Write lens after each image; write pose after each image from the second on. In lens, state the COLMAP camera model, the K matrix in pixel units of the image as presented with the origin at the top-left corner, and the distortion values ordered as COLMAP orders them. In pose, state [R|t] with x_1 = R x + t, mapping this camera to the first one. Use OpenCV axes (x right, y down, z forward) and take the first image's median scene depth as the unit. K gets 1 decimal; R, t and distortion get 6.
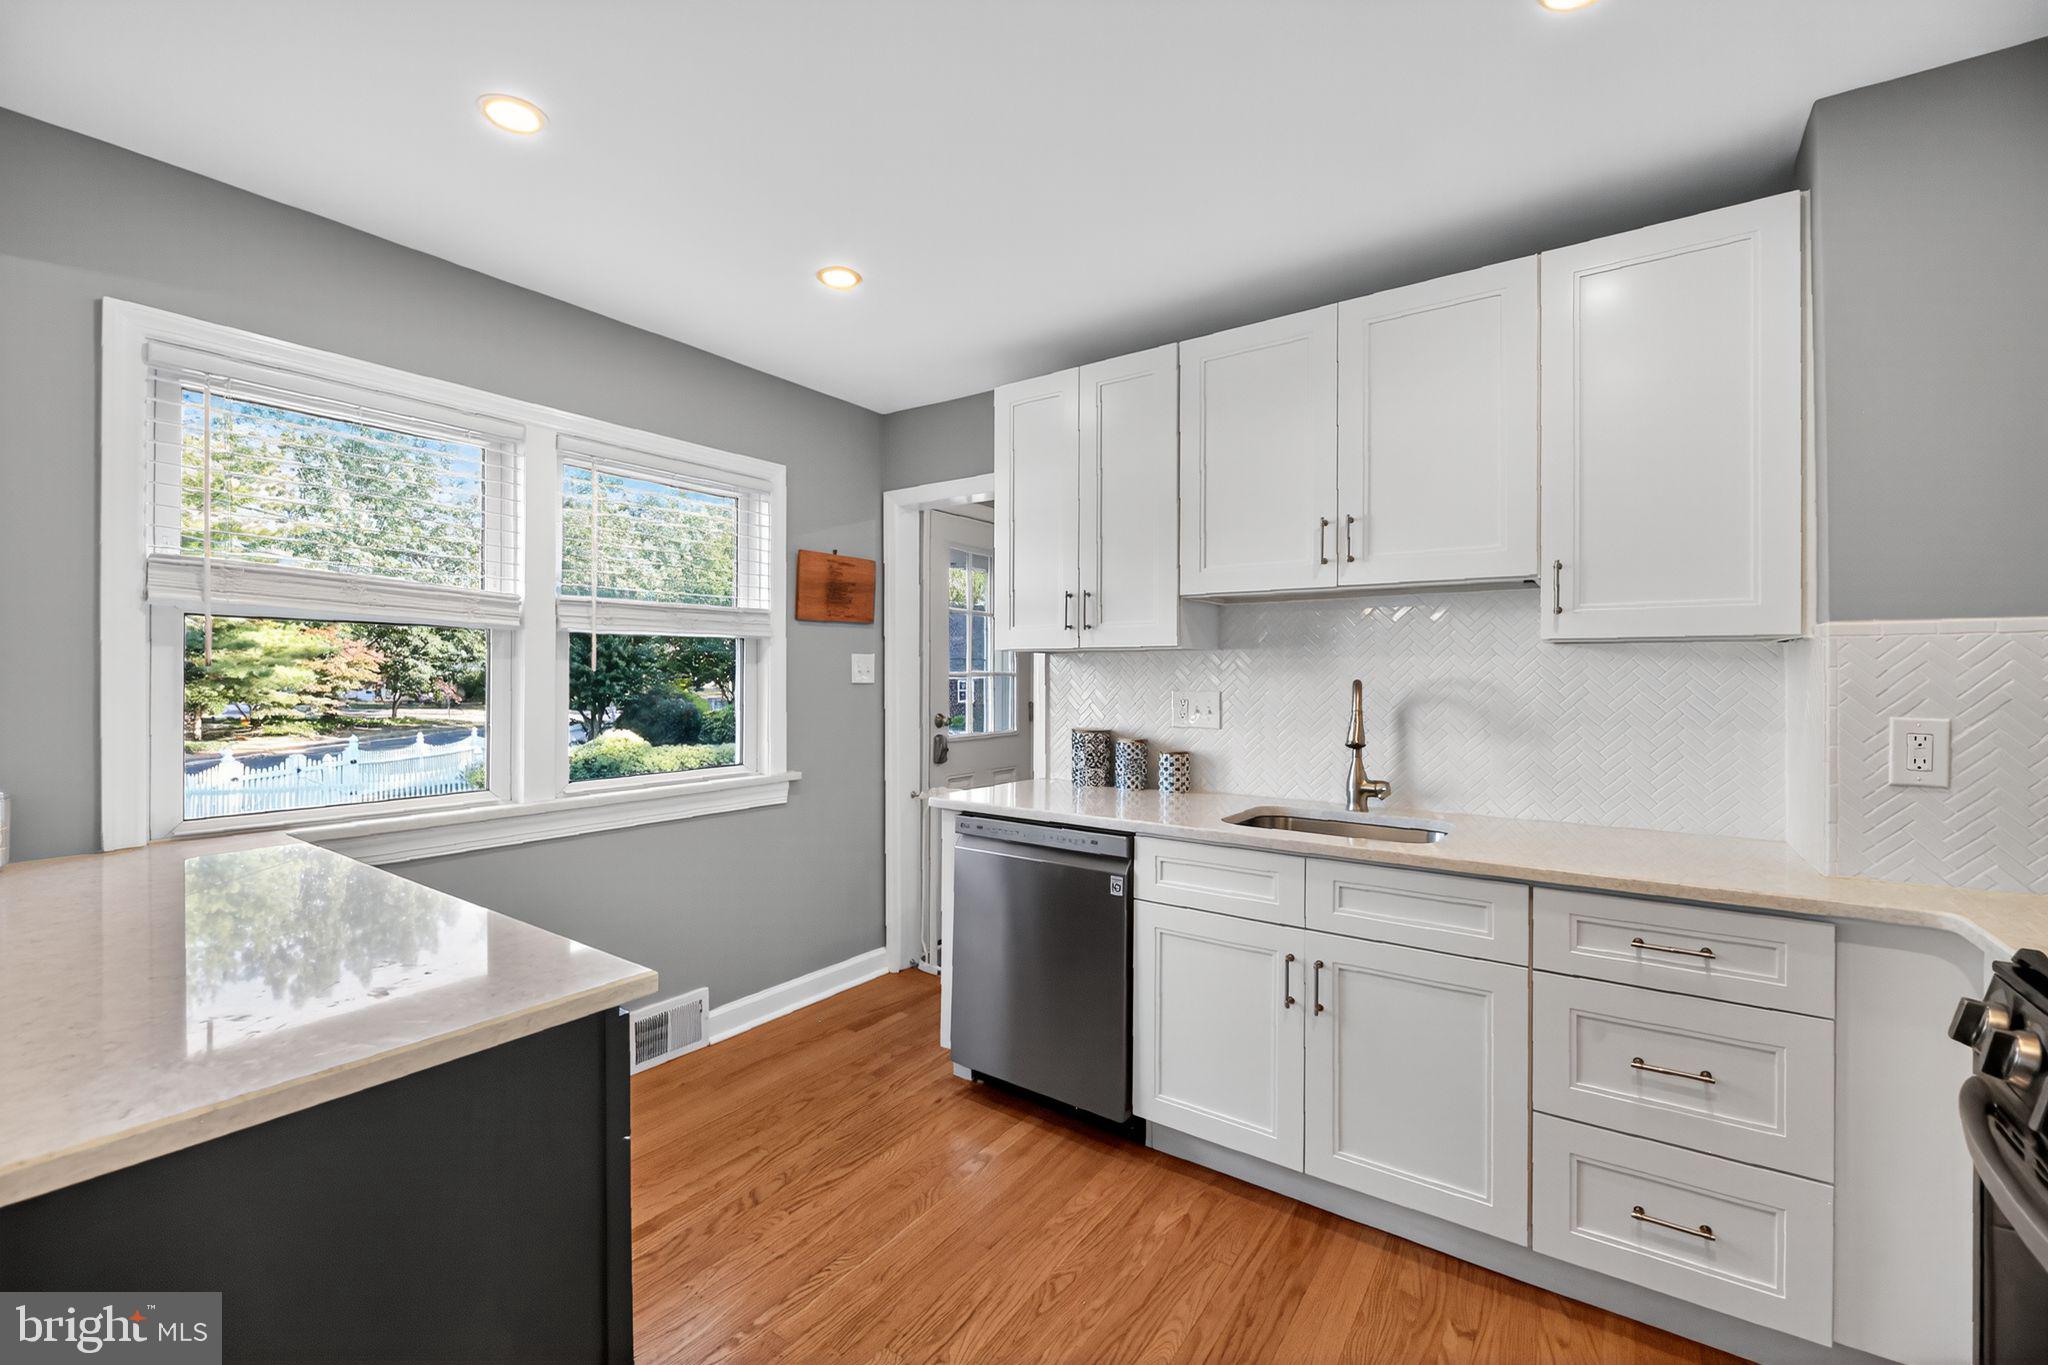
lens RADIAL K [[845.5, 0, 1017.8], [0, 845.5, 674.6], [0, 0, 1]] dist [-0.001056, -0.000242]
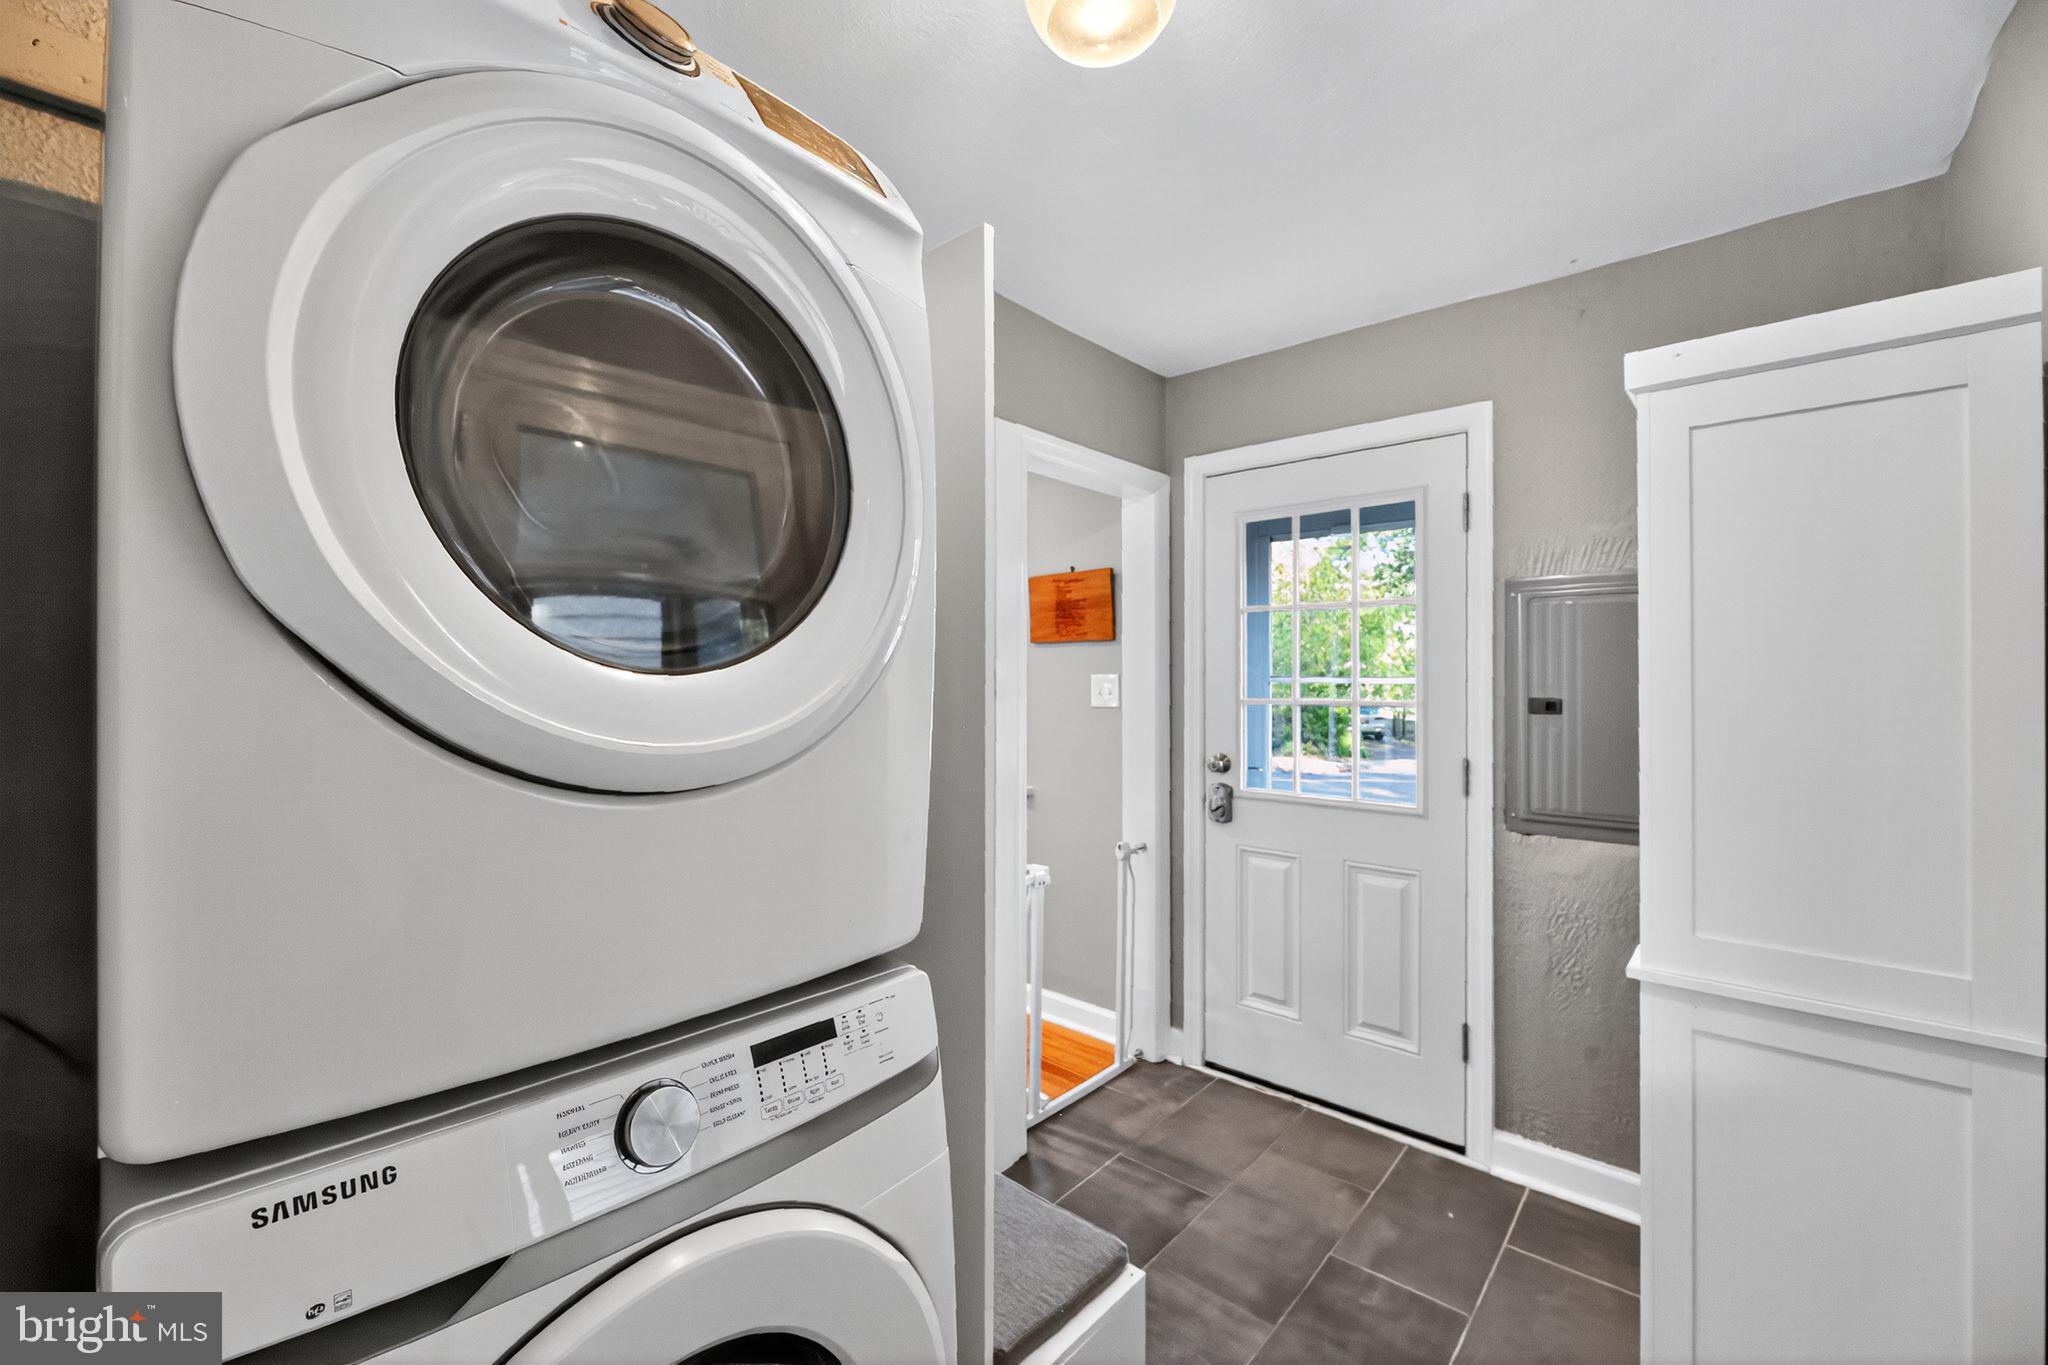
lens RADIAL K [[845.5, 0, 1017.8], [0, 845.5, 674.6], [0, 0, 1]] dist [-0.001056, -0.000242]
pose [[-0.102730, -0.005068, -0.994696, 0.989393], [-0.001177, 0.999987, -0.004973, -0.027351], [0.994709, 0.000660, -0.102734, 1.378616]]
